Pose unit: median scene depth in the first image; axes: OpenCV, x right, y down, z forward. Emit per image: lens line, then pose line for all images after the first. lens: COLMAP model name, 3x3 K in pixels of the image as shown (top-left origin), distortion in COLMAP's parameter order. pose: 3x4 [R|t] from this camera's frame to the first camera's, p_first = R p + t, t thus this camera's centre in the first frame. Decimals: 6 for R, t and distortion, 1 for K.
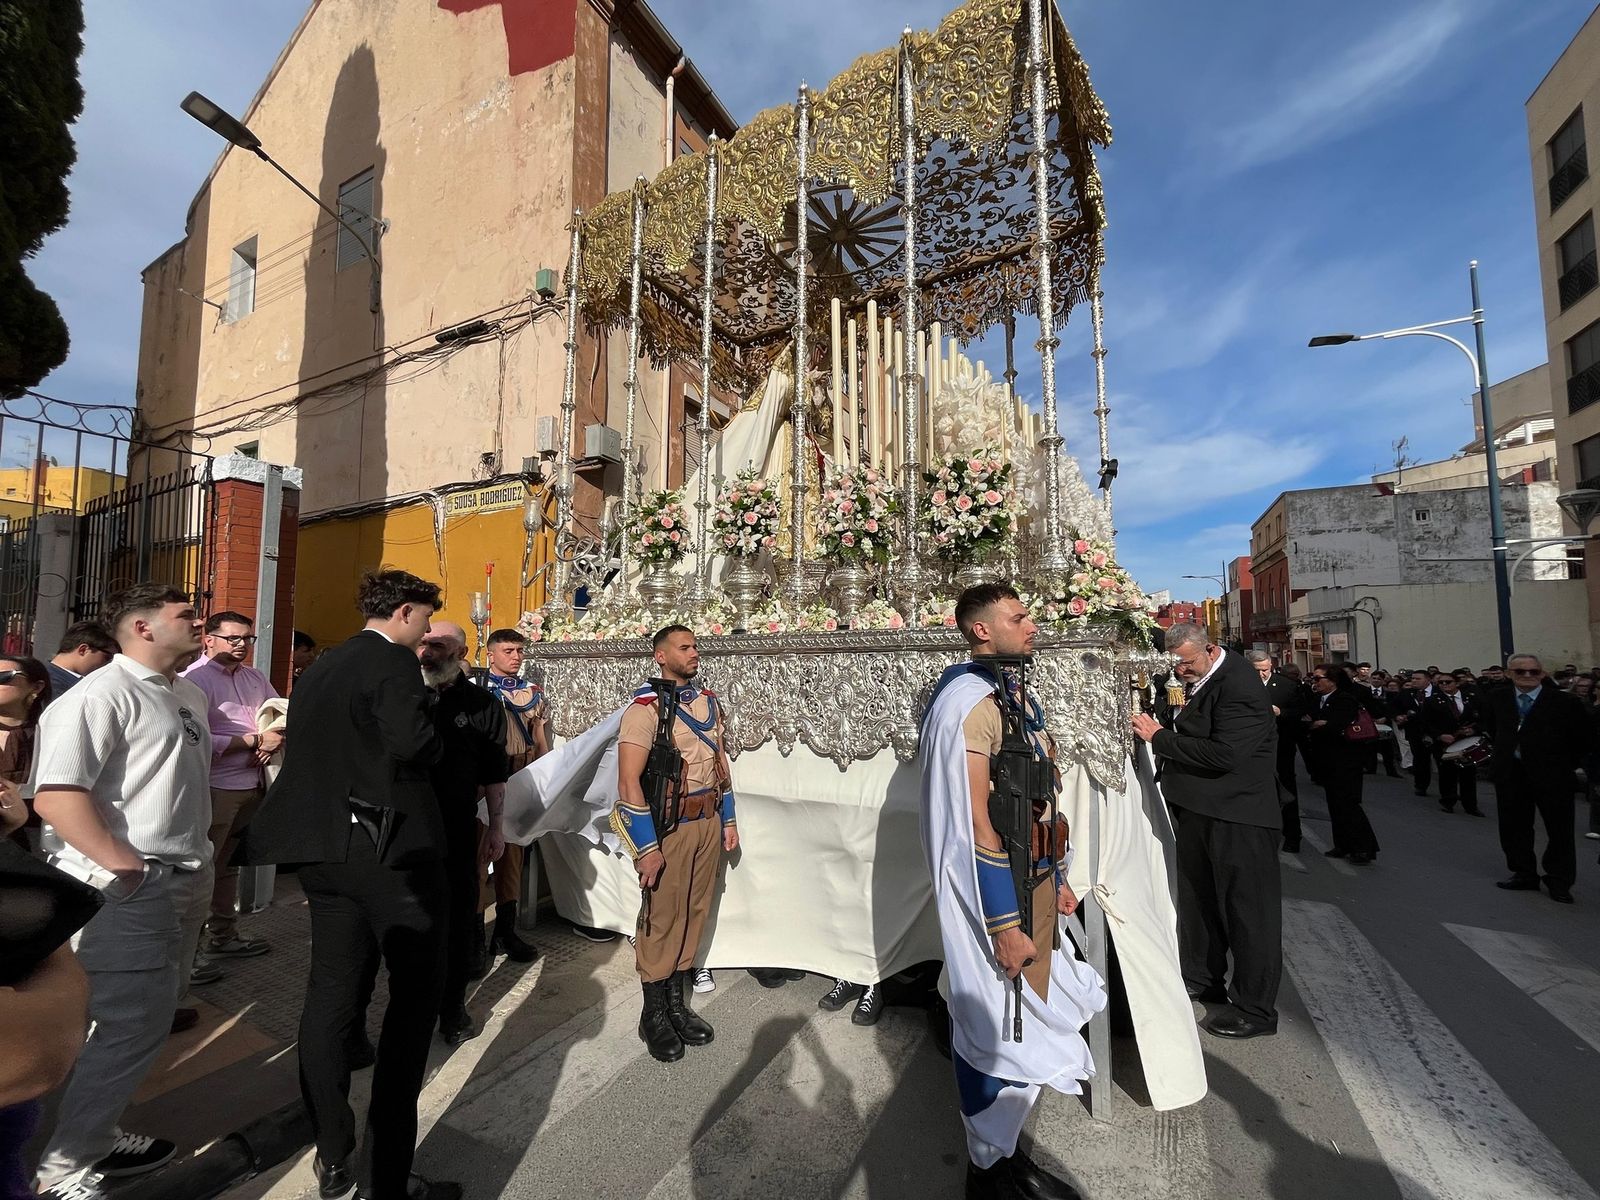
lens RADIAL K [[639.6, 0, 800.0], [0, 639.6, 600.0], [0, 0, 1]] dist [-0.001673, -0.000077]
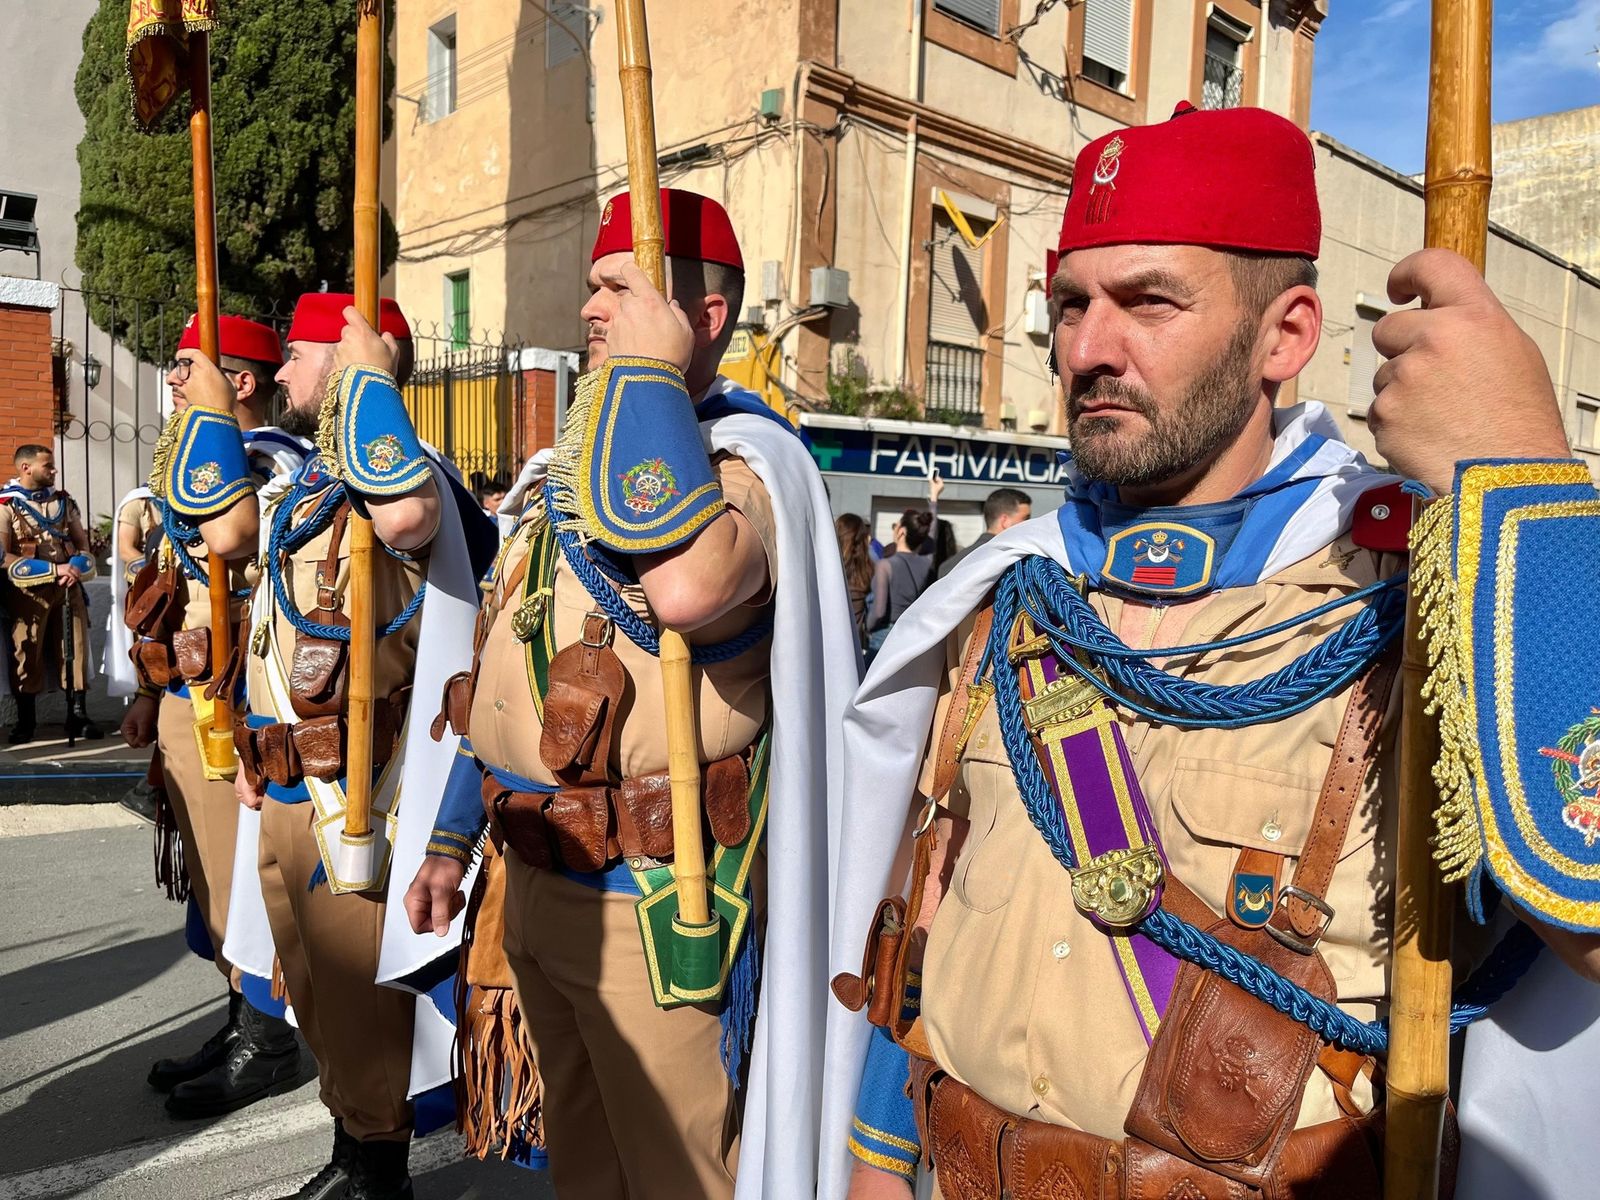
lens RADIAL K [[1237.2, 0, 800.0], [0, 1237.2, 600.0], [0, 0, 1]] dist [-0.002606, -0.012195]
pose [[0.935768, 0.055489, -0.348223, 0.275652], [-0.008544, 0.990819, 0.134924, -0.041706], [0.352513, -0.123282, 0.927651, -0.664173]]
